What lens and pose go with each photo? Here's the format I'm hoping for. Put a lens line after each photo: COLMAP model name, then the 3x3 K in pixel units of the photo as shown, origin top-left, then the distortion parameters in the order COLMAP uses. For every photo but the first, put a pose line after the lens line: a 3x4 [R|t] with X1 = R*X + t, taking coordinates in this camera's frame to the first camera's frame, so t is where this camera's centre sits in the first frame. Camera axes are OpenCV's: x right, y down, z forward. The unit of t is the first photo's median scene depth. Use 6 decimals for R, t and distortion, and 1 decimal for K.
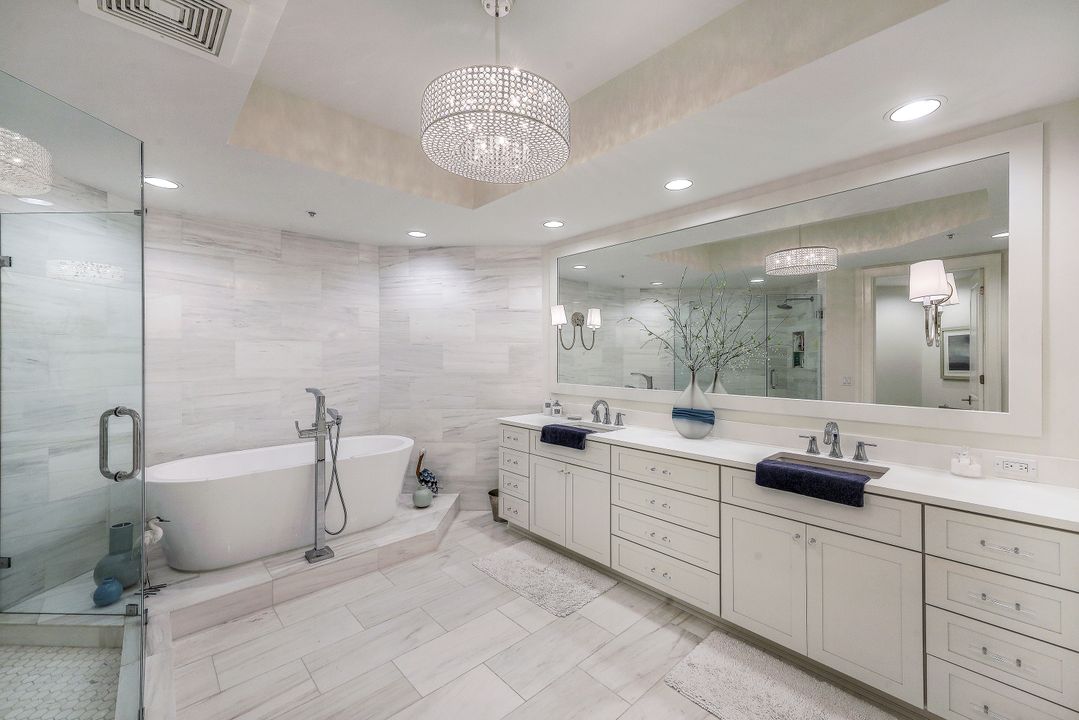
lens RADIAL K [[433.1, 0, 542.2], [0, 433.1, 353.5], [0, 0, 1]] dist [0.000002, -0.000023]
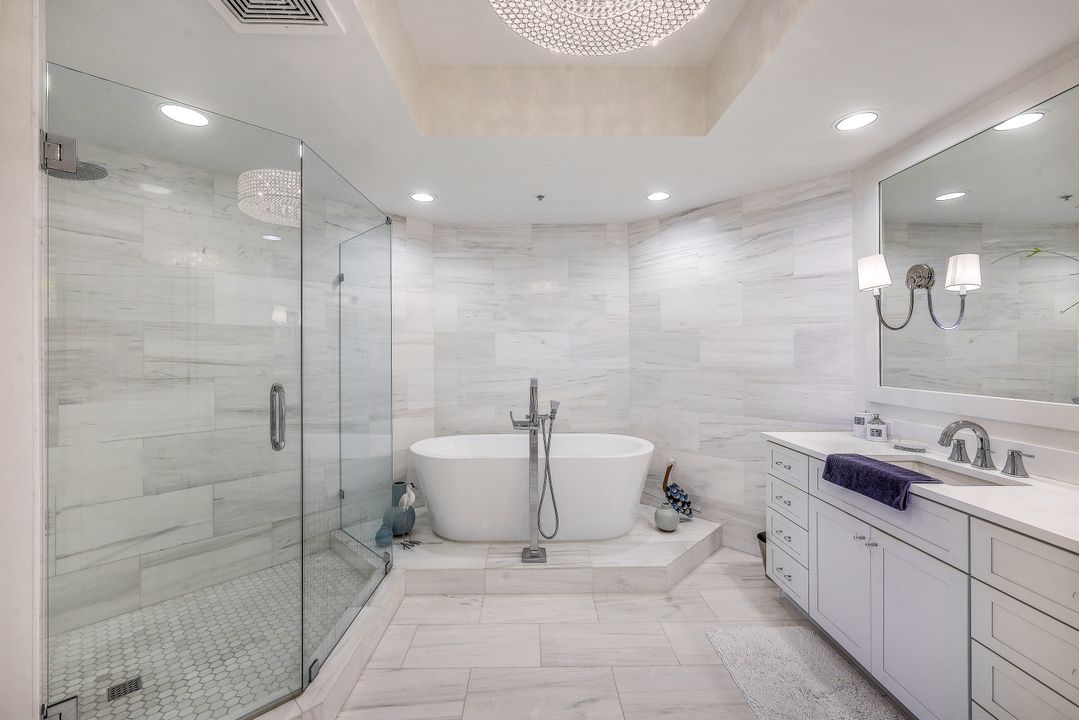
lens RADIAL K [[433.1, 0, 542.2], [0, 433.1, 353.5], [0, 0, 1]] dist [0.000002, -0.000023]
pose [[0.738484, -0.003672, -0.674261, 0.108297], [0.006763, 0.999975, 0.001960, 0.020303], [0.674237, -0.006007, 0.738491, 0.259880]]
